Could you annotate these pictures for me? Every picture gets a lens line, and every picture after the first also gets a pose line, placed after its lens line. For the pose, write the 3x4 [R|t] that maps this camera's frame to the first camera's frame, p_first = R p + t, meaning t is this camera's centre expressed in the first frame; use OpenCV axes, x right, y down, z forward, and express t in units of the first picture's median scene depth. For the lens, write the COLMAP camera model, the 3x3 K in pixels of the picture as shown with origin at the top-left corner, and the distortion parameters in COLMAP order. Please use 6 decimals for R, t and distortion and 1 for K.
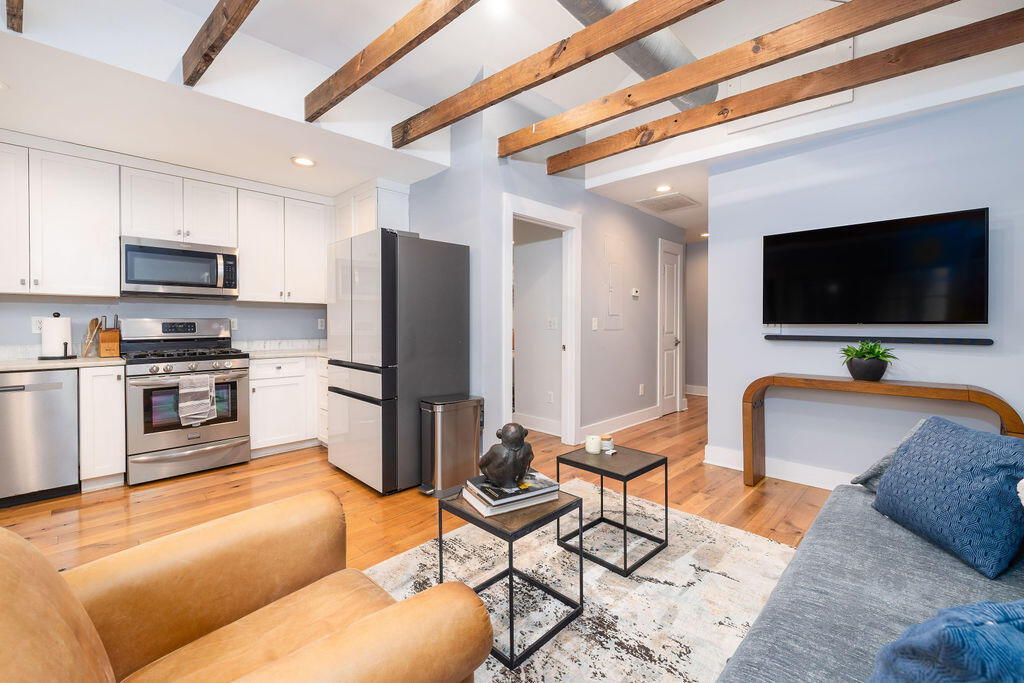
lens RADIAL K [[441.4, 0, 512.0], [0, 441.4, 326.2], [0, 0, 1]] dist [-0.000616, -0.000078]
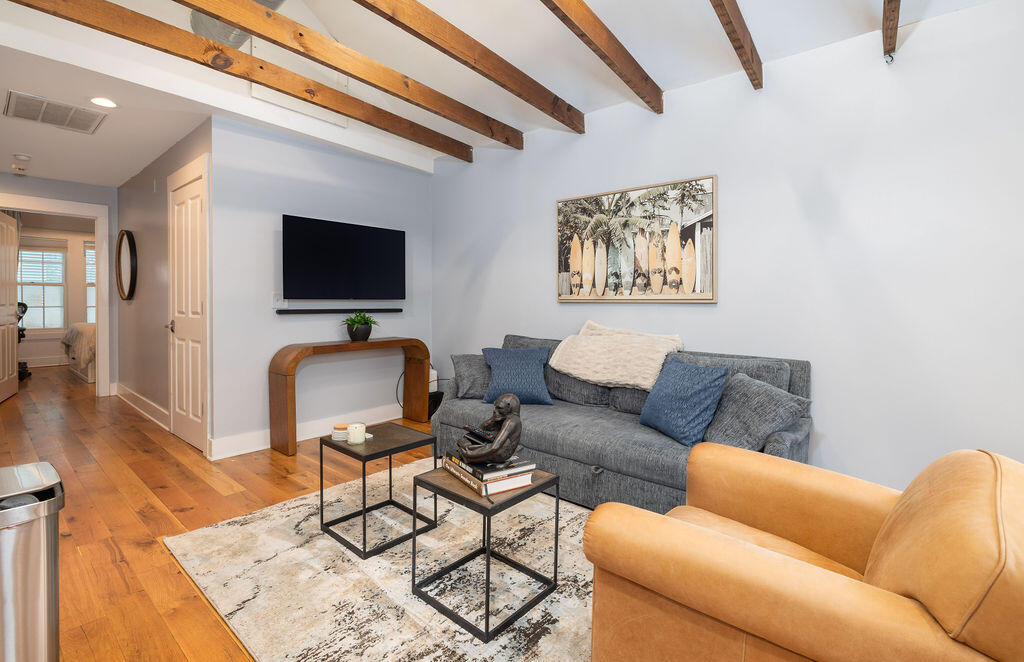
lens RADIAL K [[461.8, 0, 512.2], [0, 461.8, 304.6], [0, 0, 1]] dist [-0.000663, -0.000128]
pose [[-0.069673, -0.010665, 0.997513, -0.664337], [0.001079, 0.999941, 0.010766, -0.003880], [-0.997569, 0.001827, -0.069658, 0.647704]]
